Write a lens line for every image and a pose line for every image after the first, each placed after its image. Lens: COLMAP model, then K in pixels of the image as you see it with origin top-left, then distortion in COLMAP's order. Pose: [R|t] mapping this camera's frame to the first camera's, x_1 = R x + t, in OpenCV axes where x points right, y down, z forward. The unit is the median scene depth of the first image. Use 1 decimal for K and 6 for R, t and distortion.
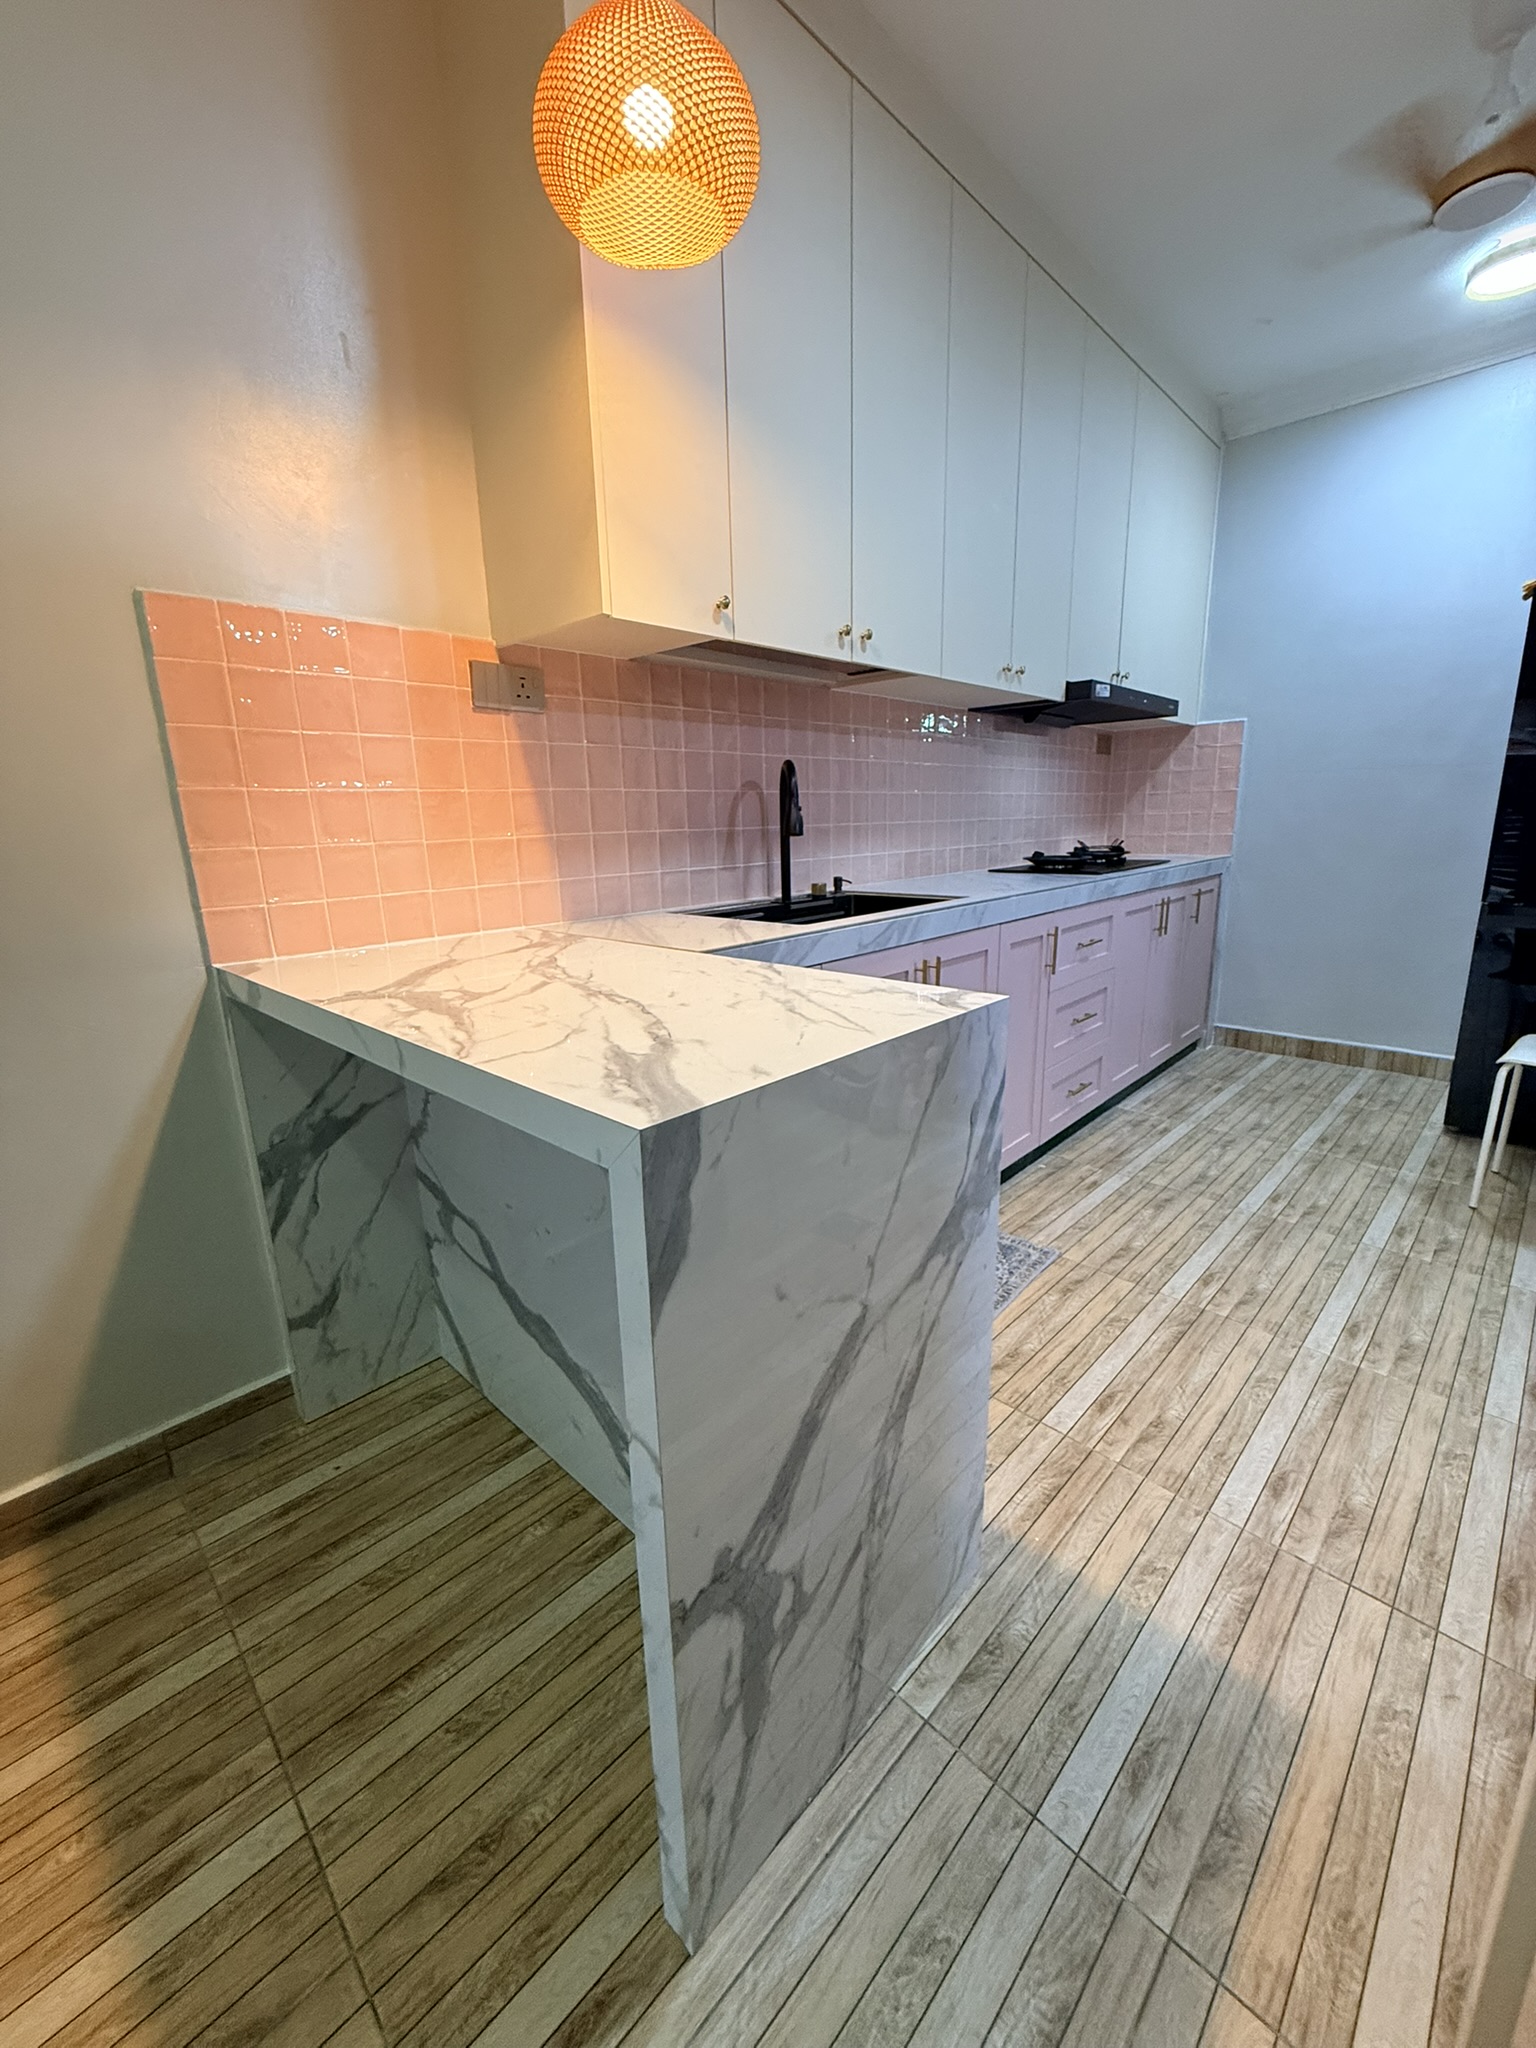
lens RADIAL K [[813.4, 0, 771.4], [0, 813.4, 1013.6], [0, 0, 1]] dist [-0.001223, 0.000112]
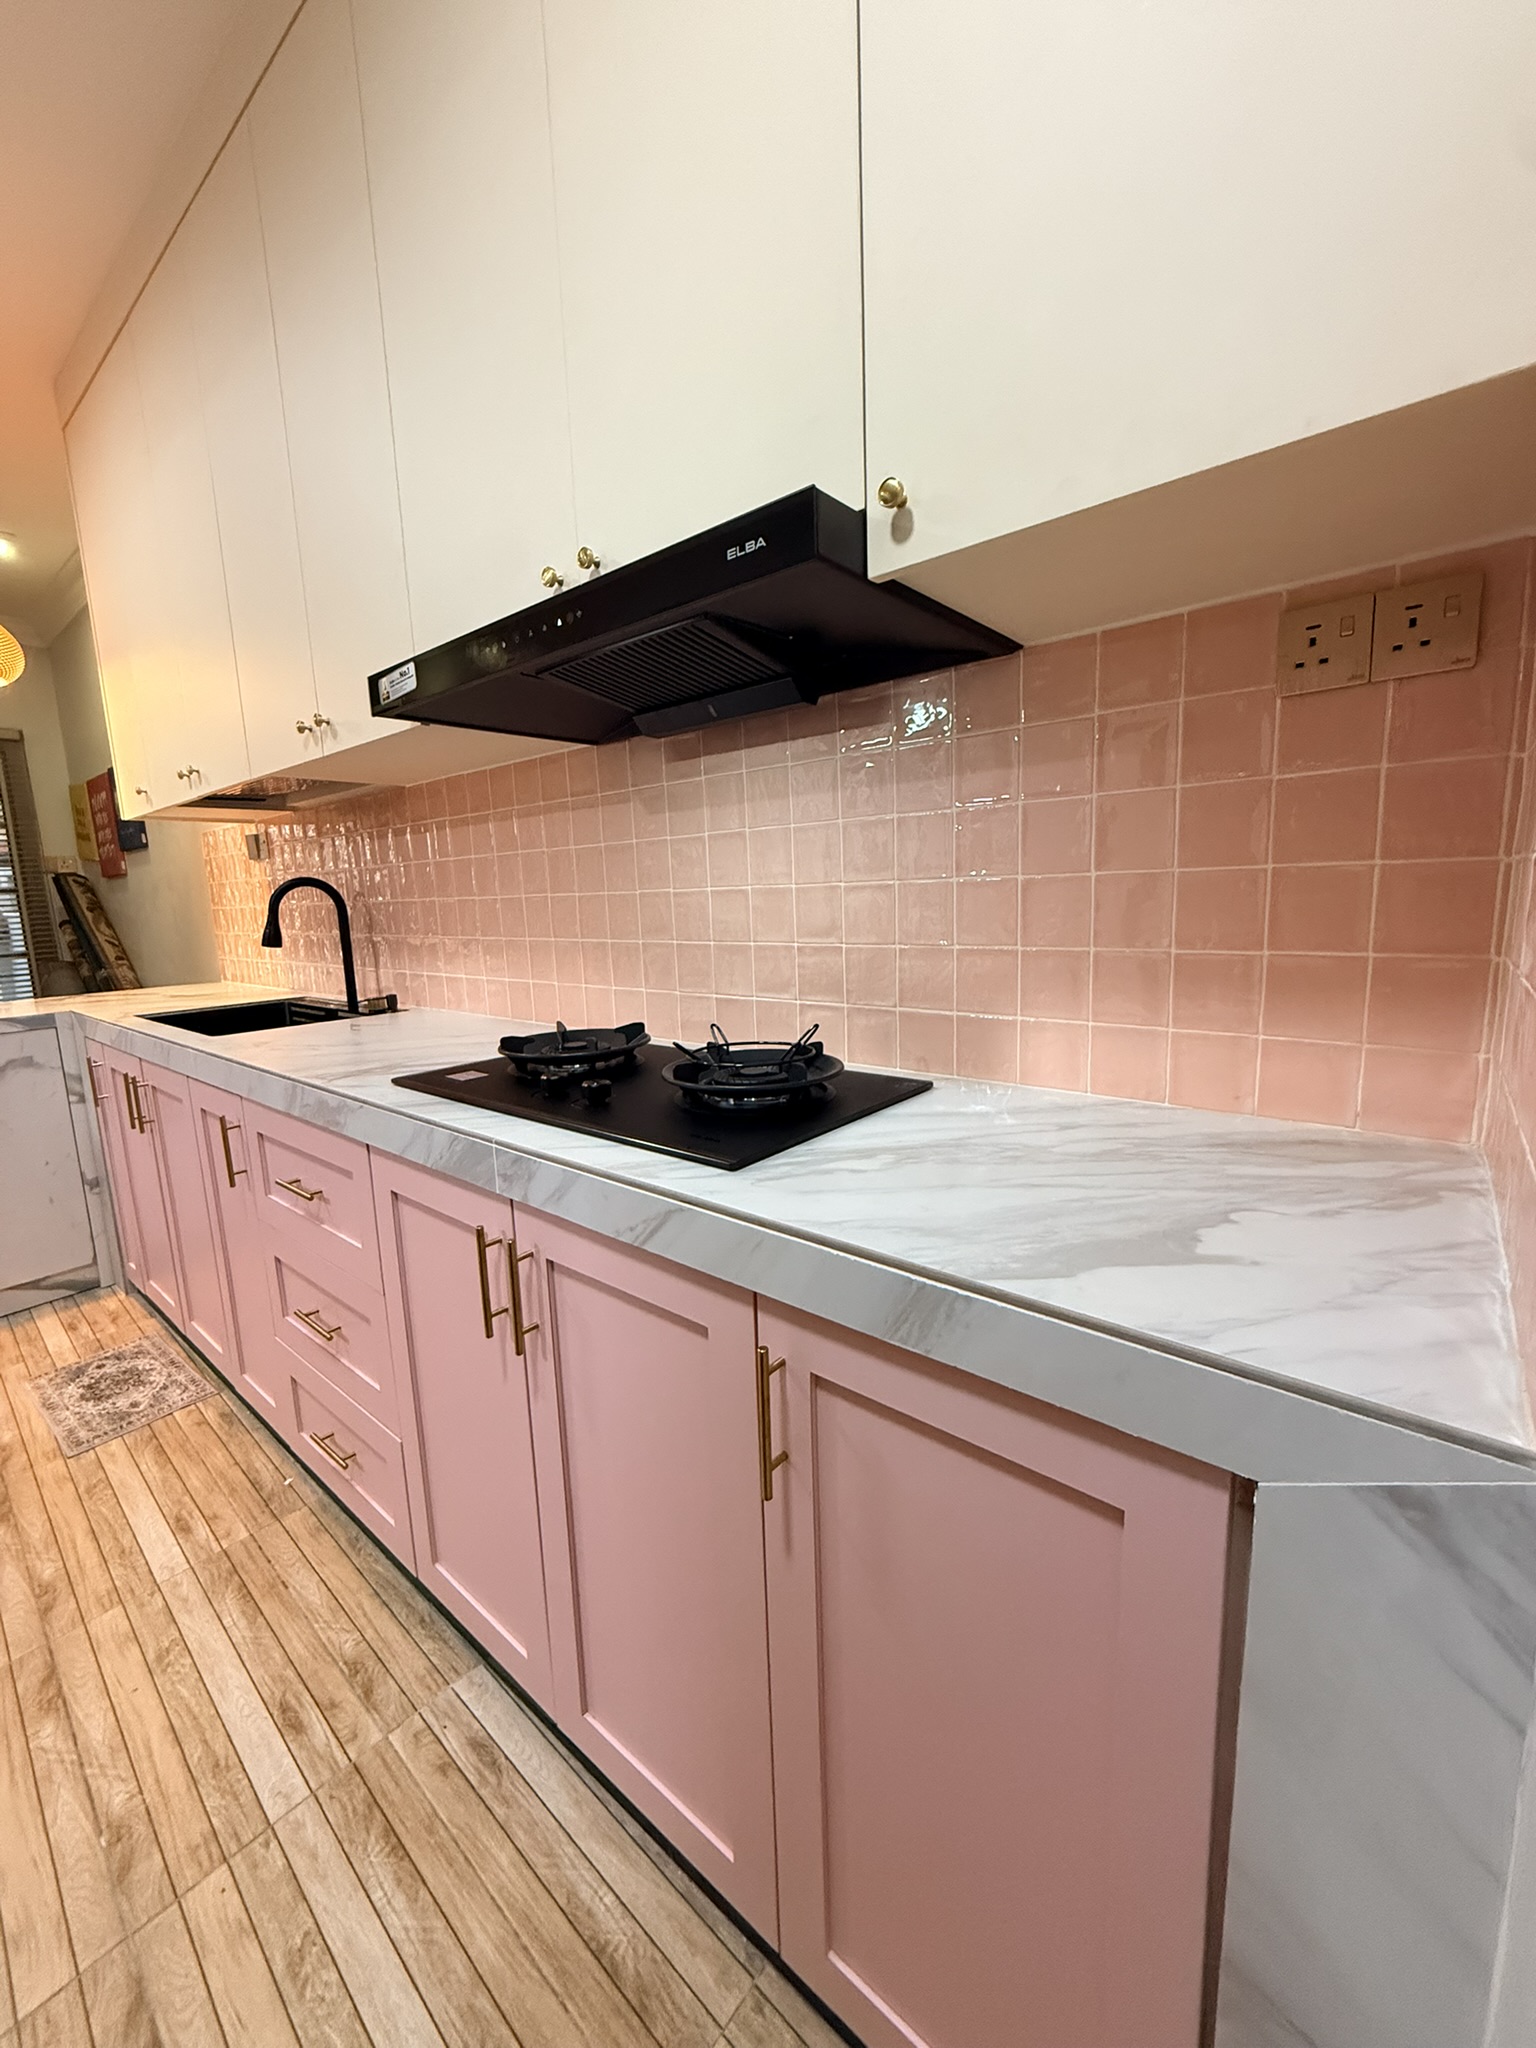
lens RADIAL K [[812.3, 0, 771.0], [0, 812.3, 1014.4], [0, 0, 1]] dist [-0.001928, 0.001052]
pose [[0.059460, 0.171778, -0.983340, 1.510304], [-0.201186, 0.966931, 0.156746, -0.568128], [0.977747, 0.188514, 0.092053, 2.033028]]
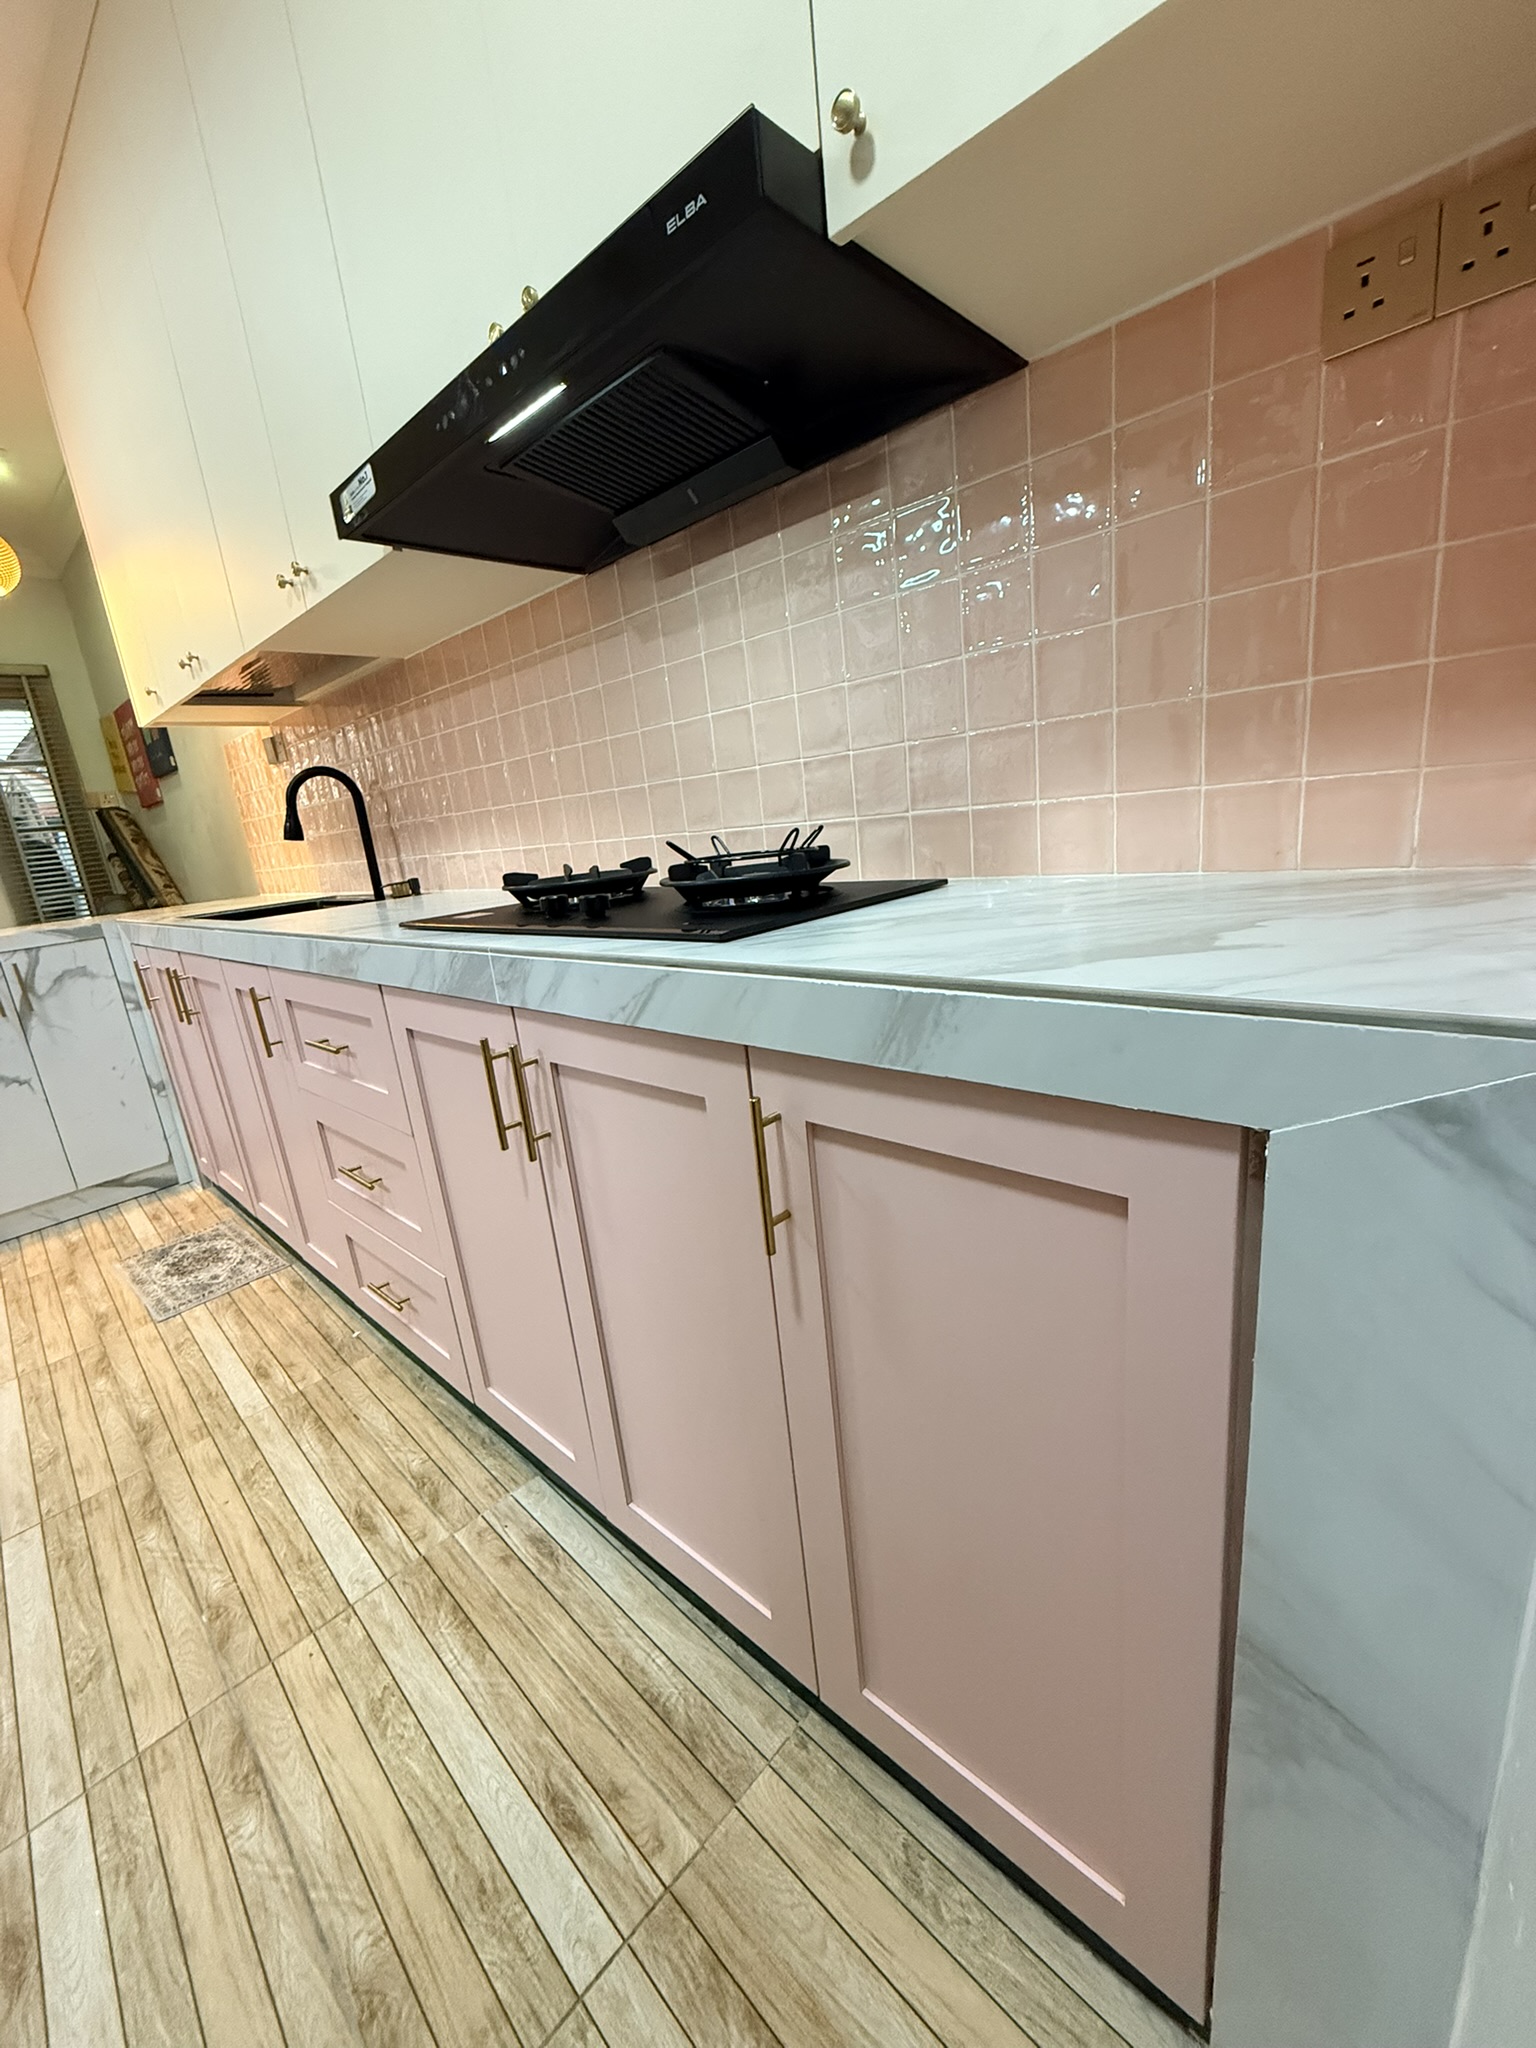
lens RADIAL K [[813.4, 0, 771.4], [0, 813.4, 1013.6], [0, 0, 1]] dist [-0.001223, 0.000112]
pose [[0.012229, 0.264753, -0.964239, 1.504401], [-0.133448, 0.956117, 0.260830, -0.476379], [0.990980, 0.125486, 0.047023, 2.086844]]
